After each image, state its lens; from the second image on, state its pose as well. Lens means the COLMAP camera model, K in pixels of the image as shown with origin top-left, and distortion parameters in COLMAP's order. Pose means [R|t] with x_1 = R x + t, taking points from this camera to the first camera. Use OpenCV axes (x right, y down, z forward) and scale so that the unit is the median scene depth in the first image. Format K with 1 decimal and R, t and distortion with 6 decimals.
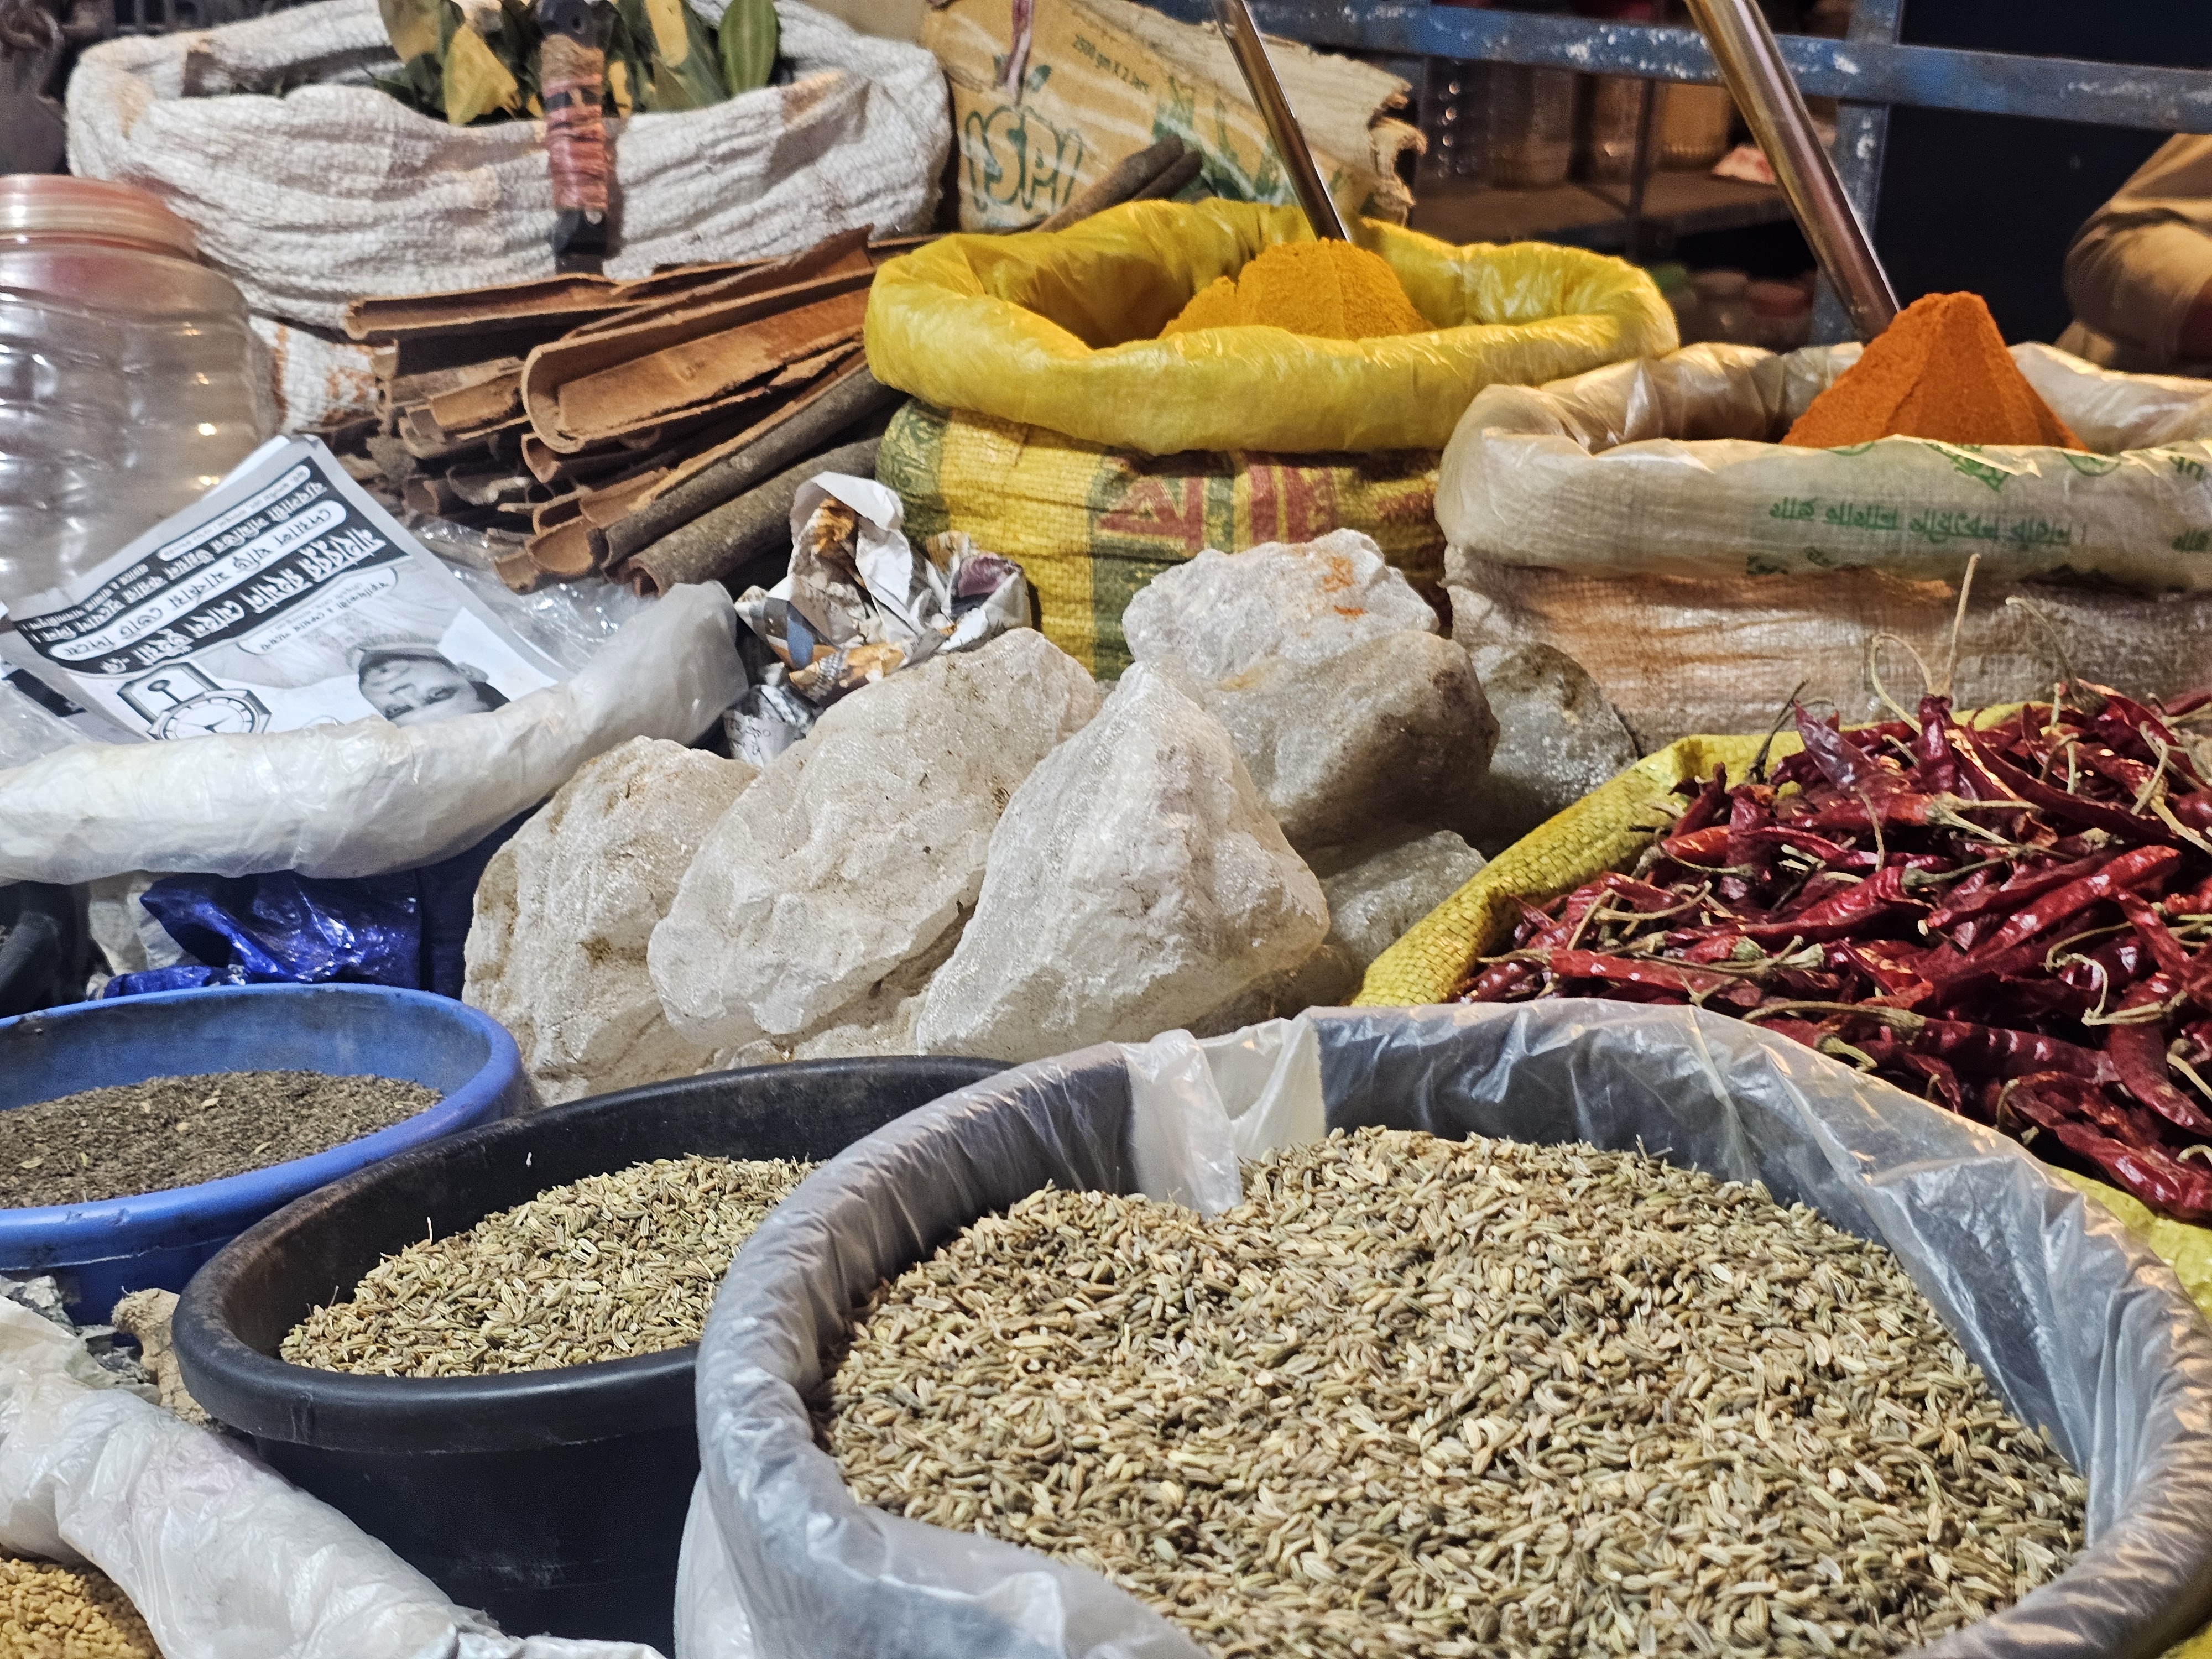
lens RADIAL K [[2991.8, 0, 1034.7], [0, 2991.8, 767.4], [0, 0, 1]] dist [0.172871, -0.533168]
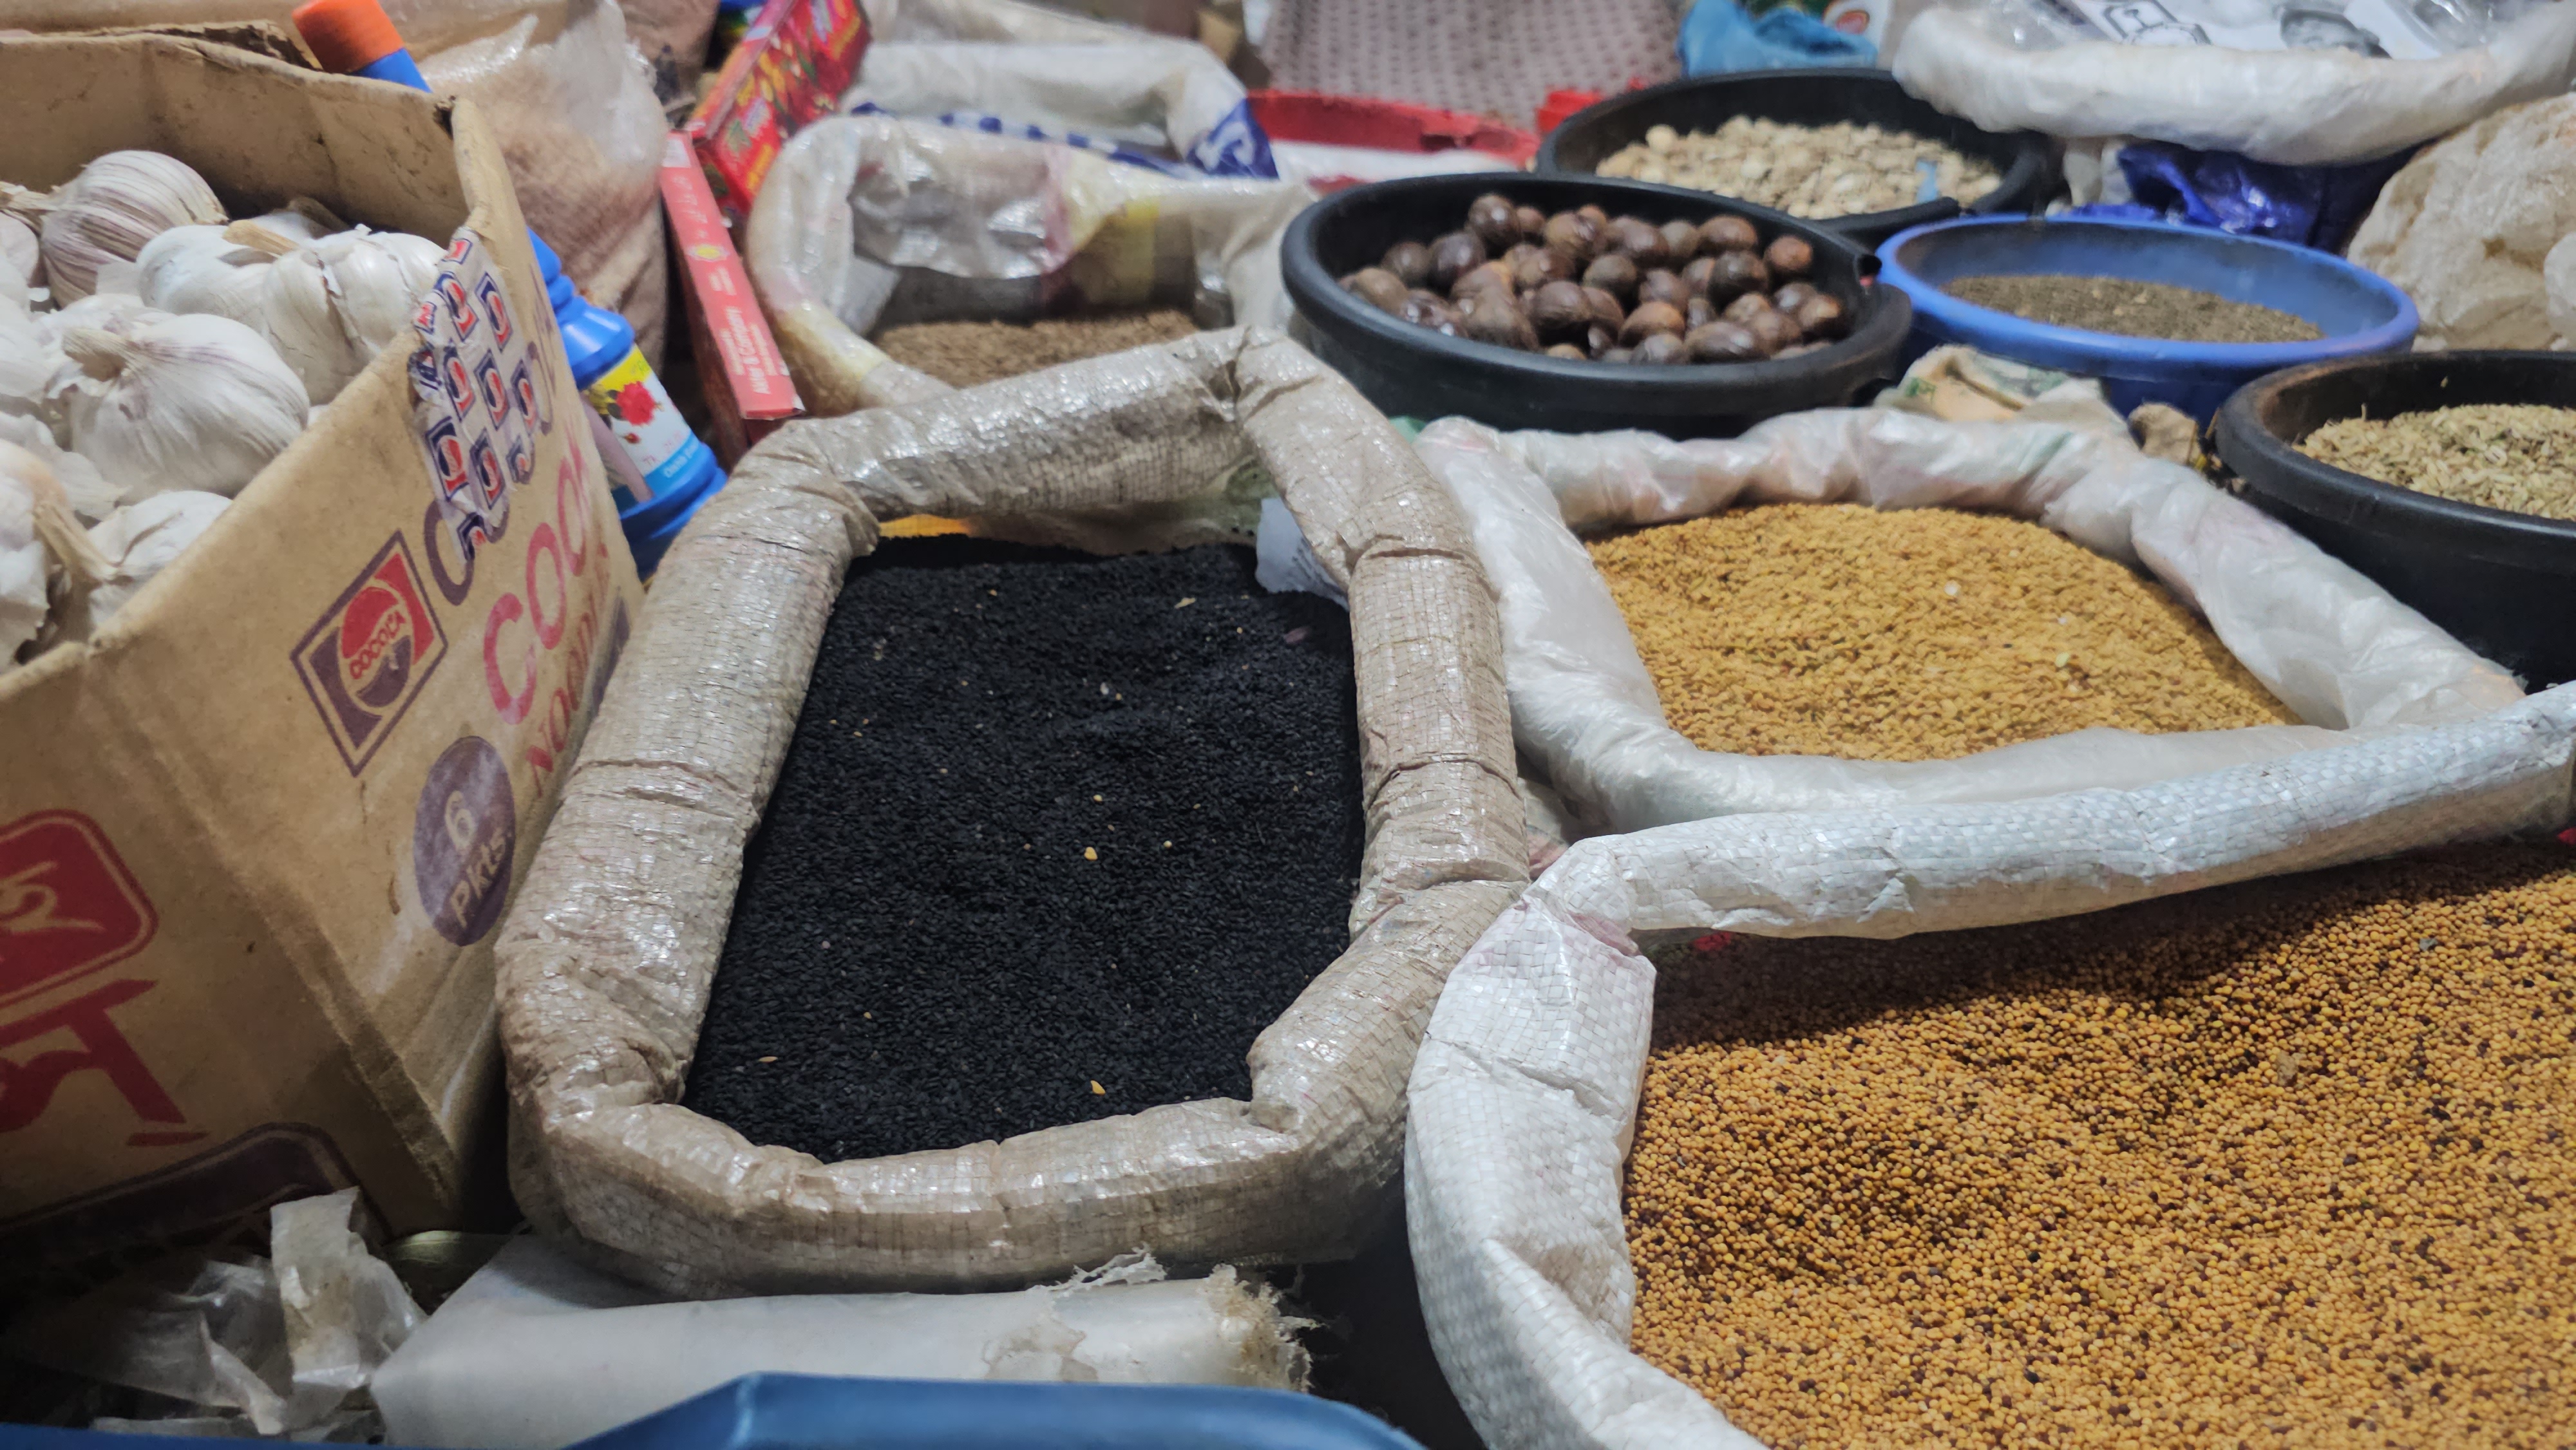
lens RADIAL K [[1772.8, 0, 1266.8], [0, 1772.8, 708.4], [0, 0, 1]] dist [0.025994, -0.038559]
pose [[0.841135, 0.314872, -0.439713, -0.230288], [-0.163269, 0.922946, 0.348587, 0.075977], [0.515592, -0.221417, 0.827731, 0.003745]]
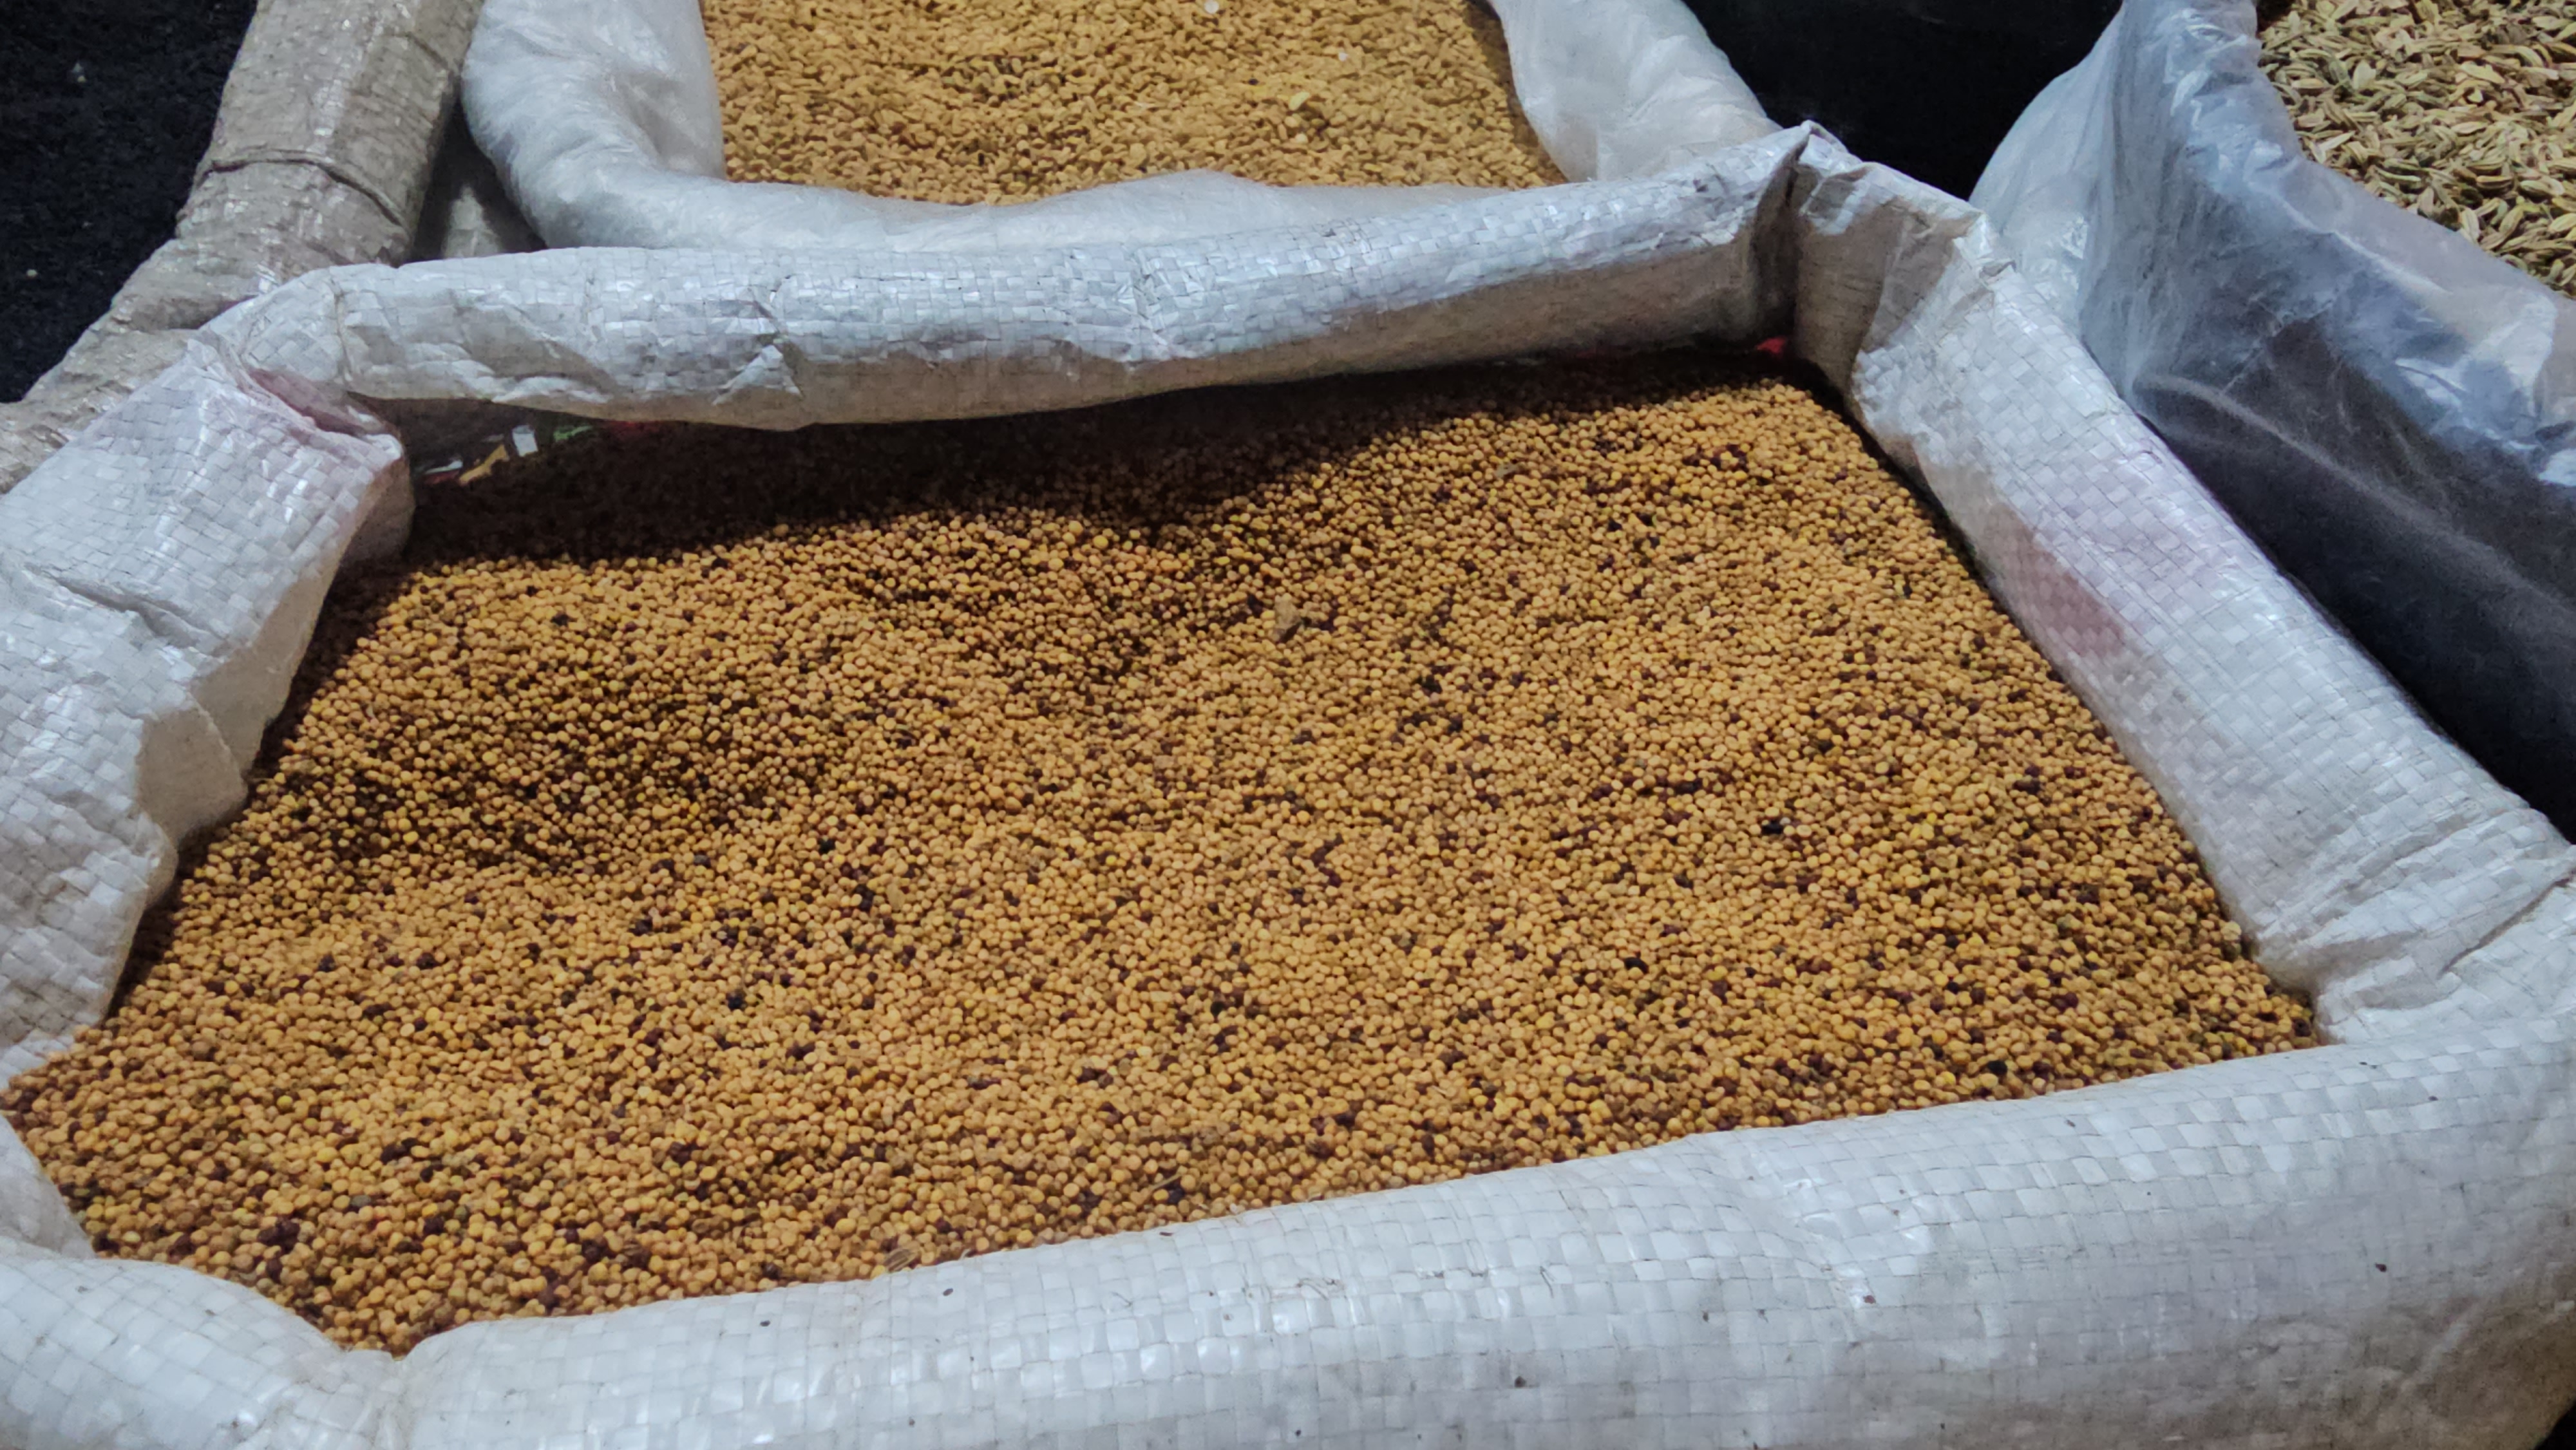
lens RADIAL K [[1765.7, 0, 1148.3], [0, 1765.7, 735.9], [0, 0, 1]] dist [0.003347, -0.001939]
pose [[0.849050, 0.454929, -0.268613, -0.084054], [-0.235553, 0.781078, 0.578301, 0.100082], [0.472894, -0.427734, 0.770334, 0.223919]]
